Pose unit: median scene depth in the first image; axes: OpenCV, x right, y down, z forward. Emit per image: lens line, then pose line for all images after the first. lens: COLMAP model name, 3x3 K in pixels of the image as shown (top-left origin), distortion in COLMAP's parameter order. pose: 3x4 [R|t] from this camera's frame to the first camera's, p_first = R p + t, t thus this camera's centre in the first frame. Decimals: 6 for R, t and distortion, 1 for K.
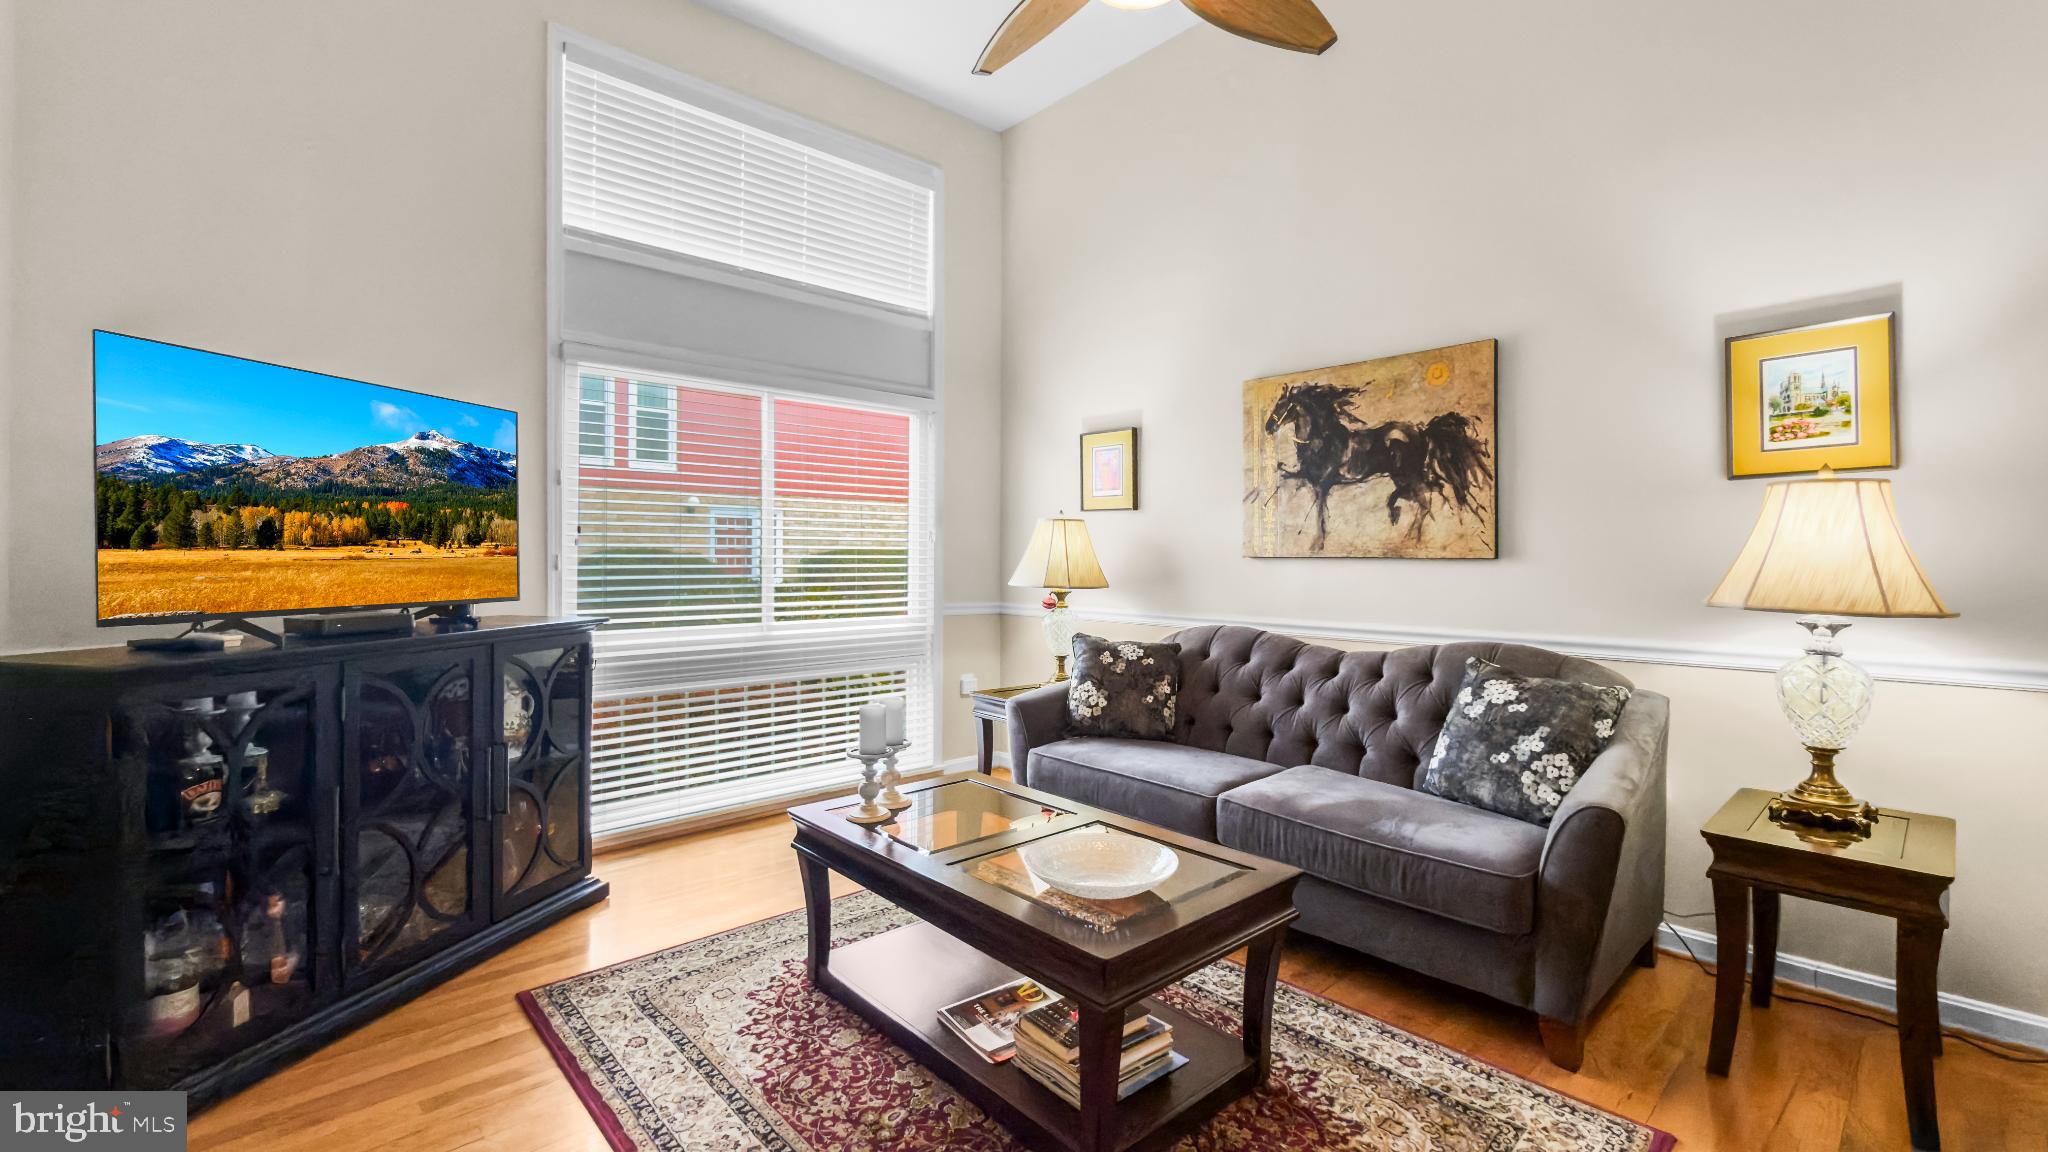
lens RADIAL K [[872.9, 0, 1021.2], [0, 872.9, 544.8], [0, 0, 1]] dist [0.010408, 0.000546]
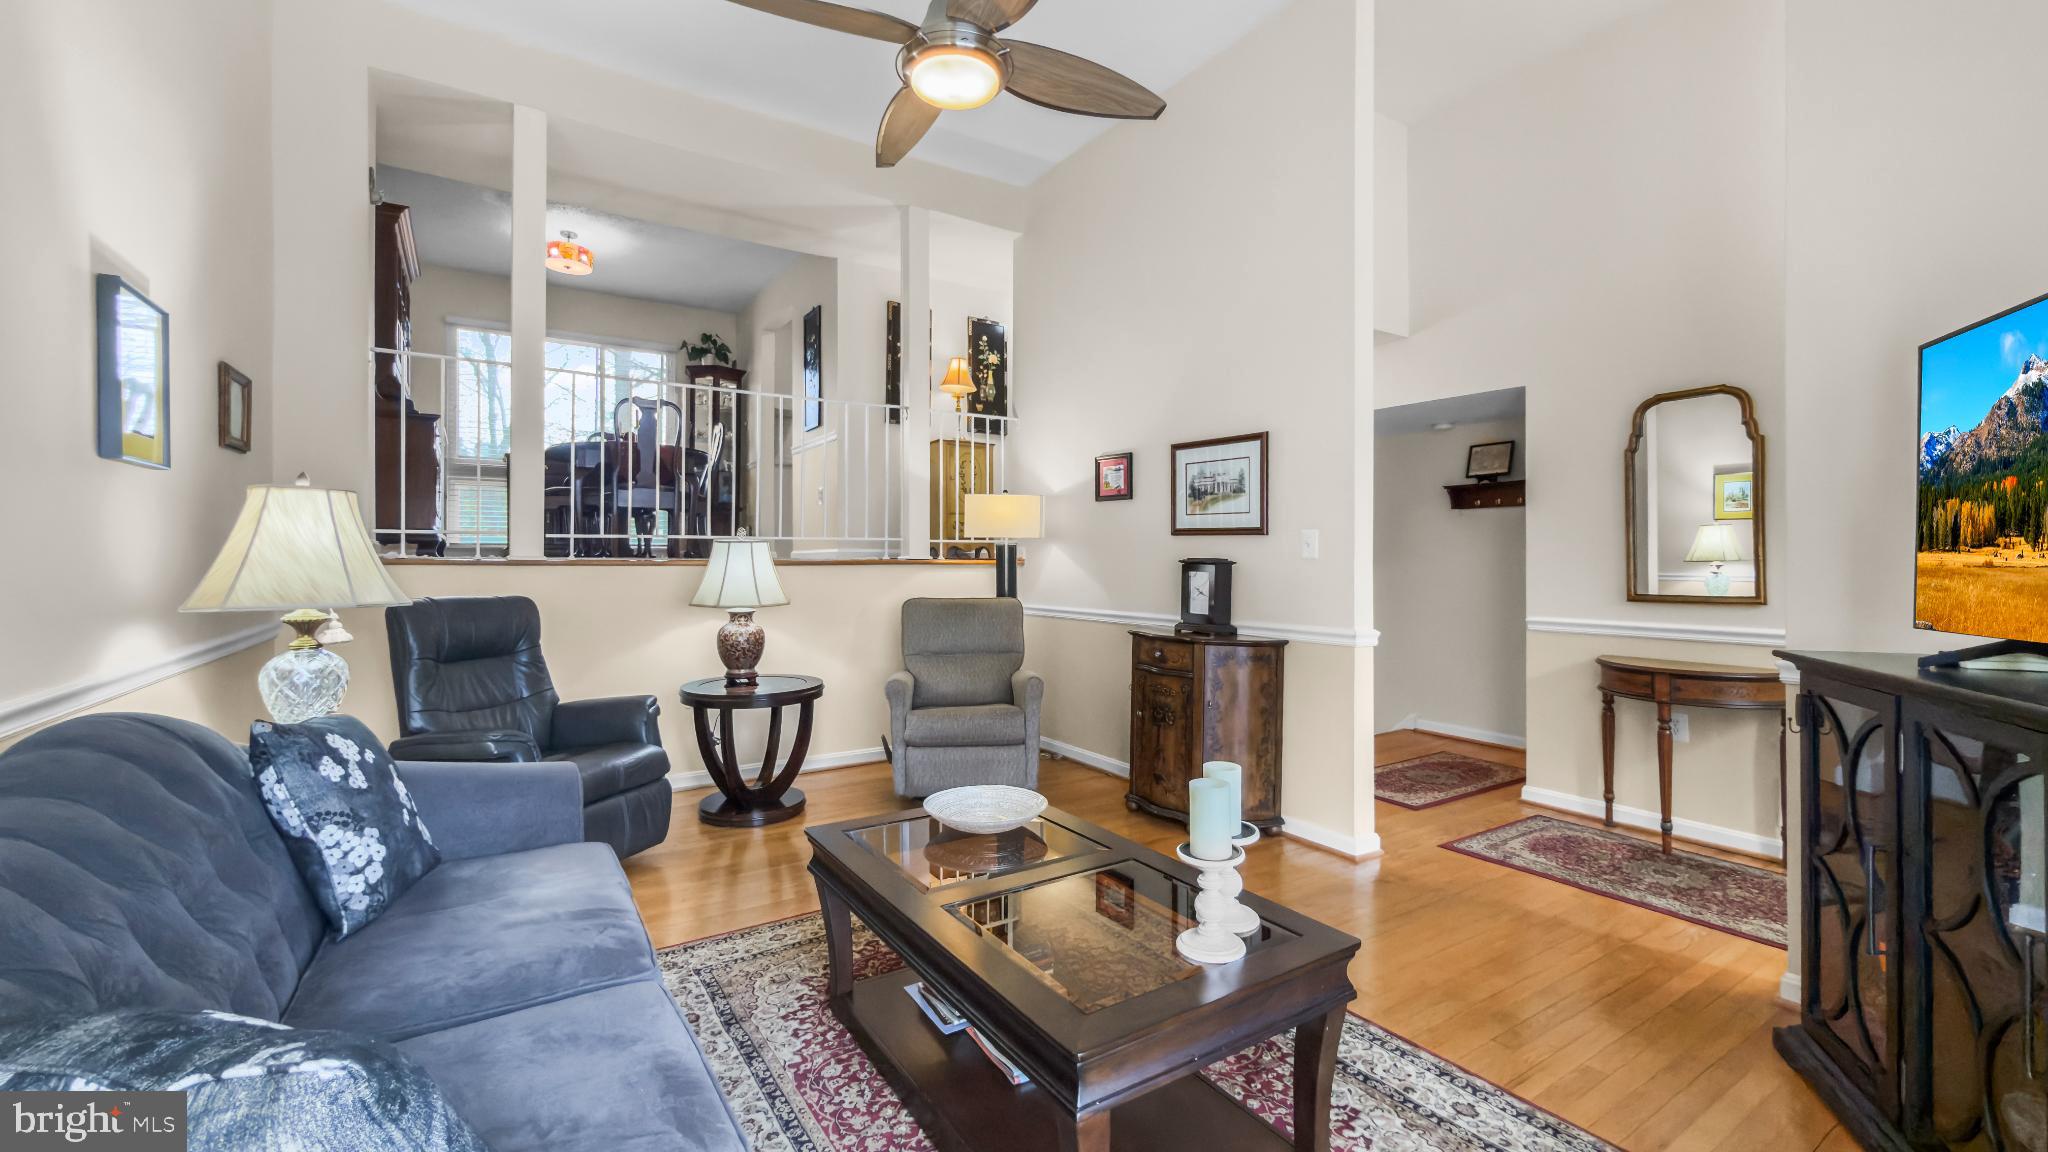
lens RADIAL K [[835.6, 0, 1058.2], [0, 835.6, 566.3], [0, 0, 1]] dist [0.000891, 0.000044]
pose [[-0.993226, -0.007452, 0.115958, -0.089743], [-0.008989, 0.999878, -0.012735, 0.022478], [-0.115849, -0.013691, -0.993172, 1.355702]]
